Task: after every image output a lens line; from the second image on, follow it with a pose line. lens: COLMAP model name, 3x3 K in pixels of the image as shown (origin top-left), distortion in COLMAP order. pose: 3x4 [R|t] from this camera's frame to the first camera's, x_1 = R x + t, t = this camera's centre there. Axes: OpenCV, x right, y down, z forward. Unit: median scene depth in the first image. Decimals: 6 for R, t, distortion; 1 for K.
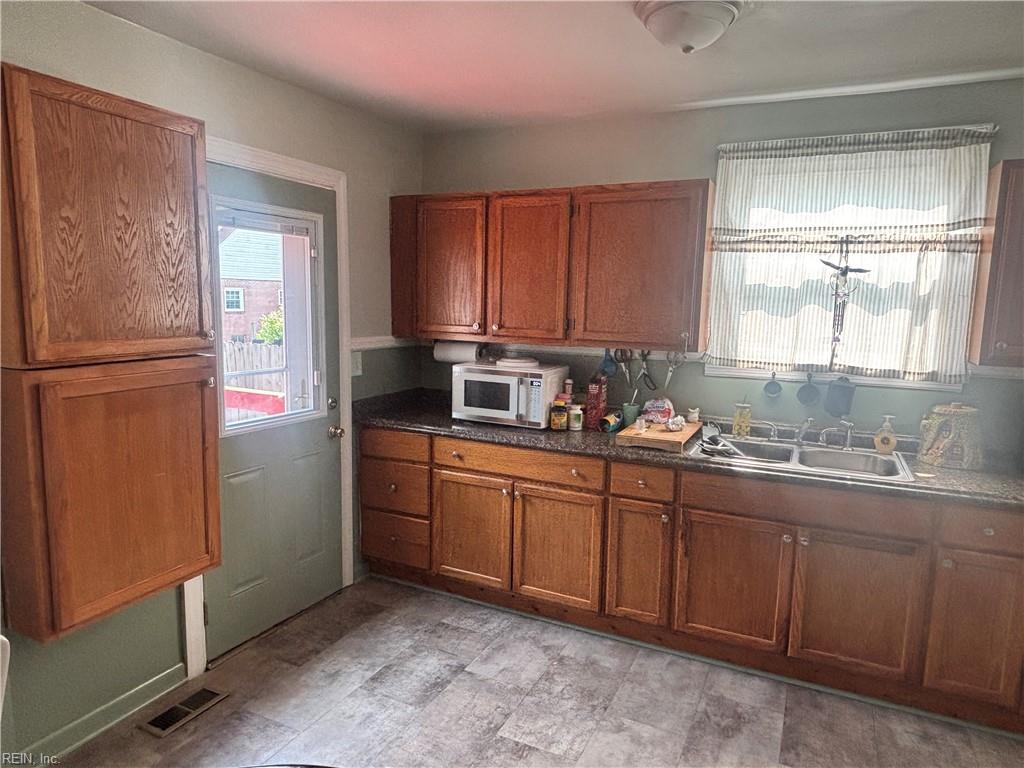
lens RADIAL K [[656.1, 0, 512.0], [0, 656.1, 384.0], [0, 0, 1]] dist [0.059895, -0.086672]
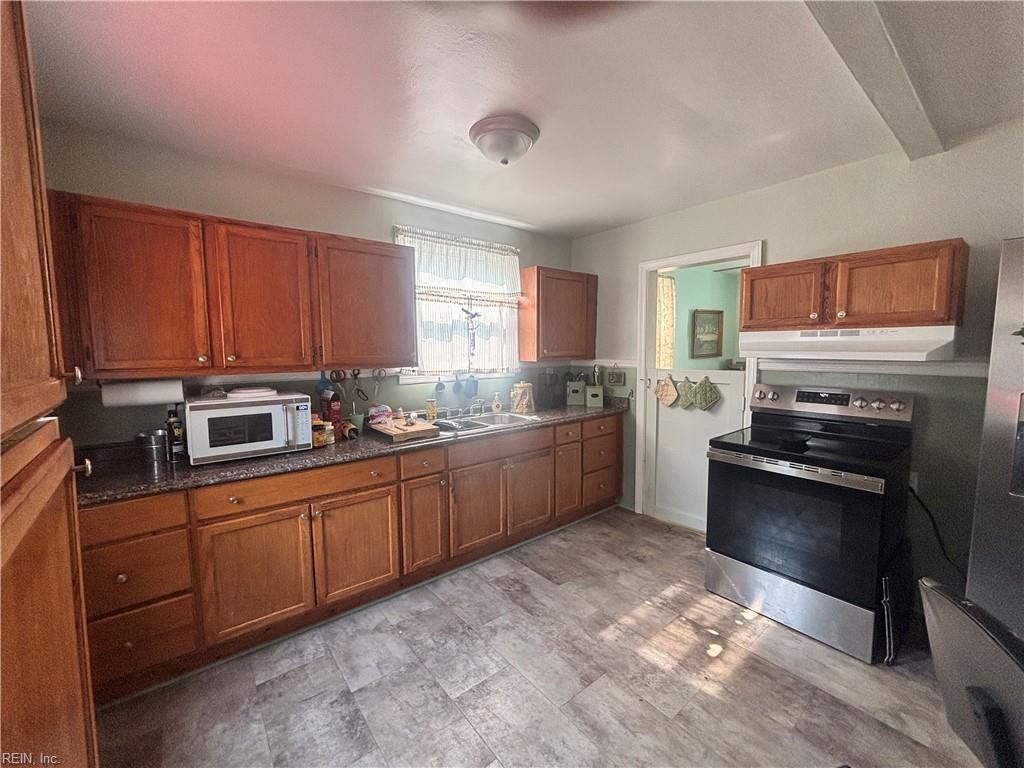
lens RADIAL K [[417.1, 0, 512.0], [0, 417.1, 384.0], [0, 0, 1]] dist [0.001633, -0.000015]
pose [[0.423025, -0.103250, 0.900216, -0.449408], [0.130932, 0.990025, 0.052023, -0.031600], [-0.896608, 0.095860, 0.432325, 0.420966]]
